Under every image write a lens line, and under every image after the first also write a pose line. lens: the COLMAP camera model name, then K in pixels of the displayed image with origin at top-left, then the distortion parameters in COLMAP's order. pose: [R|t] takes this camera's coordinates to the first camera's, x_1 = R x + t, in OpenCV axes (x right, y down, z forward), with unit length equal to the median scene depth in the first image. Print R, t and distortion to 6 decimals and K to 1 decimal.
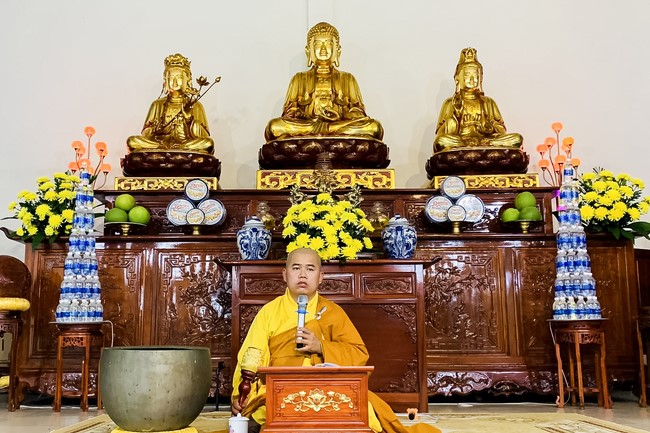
lens RADIAL K [[778.5, 0, 288.2], [0, 778.5, 215.3], [0, 0, 1]] dist [0.186721, -0.349831]
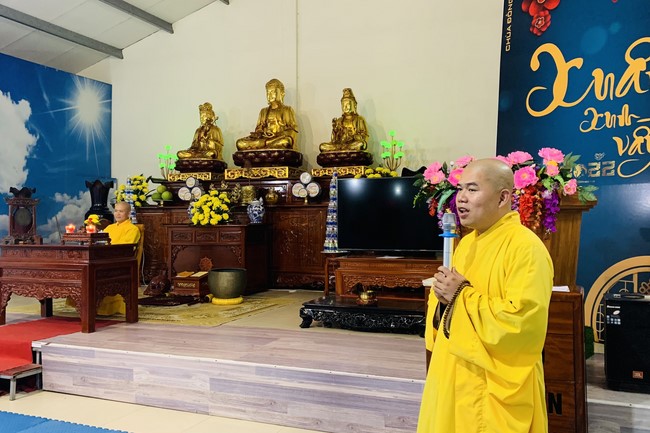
lens RADIAL K [[568.7, 0, 325.0], [0, 568.7, 216.5], [0, 0, 1]] dist [0.077002, -0.147459]
pose [[0.925647, -0.000551, -0.378388, 0.720075], [0.059397, 0.987813, 0.143864, -0.129287], [0.373697, -0.155643, 0.914399, -0.220843]]
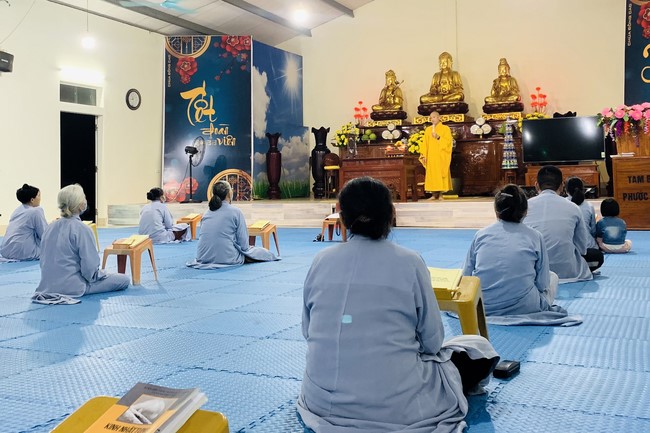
lens RADIAL K [[665.0, 0, 325.5], [0, 665.0, 169.4], [0, 0, 1]] dist [0.153636, -0.336301]
pose [[0.908783, -0.021362, -0.416723, 0.650228], [0.081653, 0.988485, 0.127395, -0.199157], [0.409203, -0.149801, 0.900063, -1.274097]]
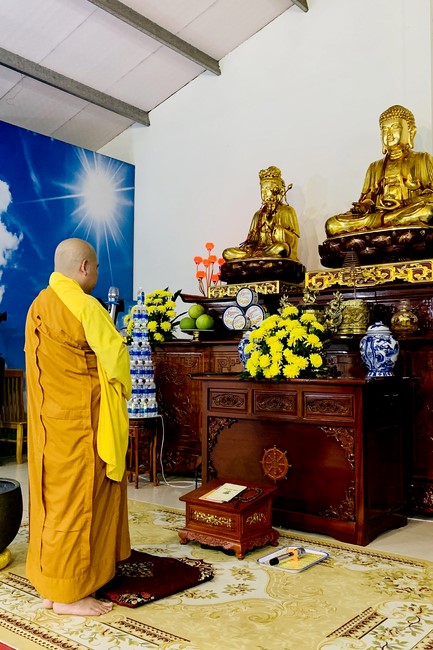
lens RADIAL K [[608.2, 0, 225.6], [0, 608.2, 323.7], [0, 0, 1]] dist [0.125631, -0.206980]
pose [[0.794538, -0.028931, -0.606525, 0.370672], [0.091546, 0.993154, 0.072551, -0.057641], [0.600274, -0.113170, 0.791748, 0.268097]]
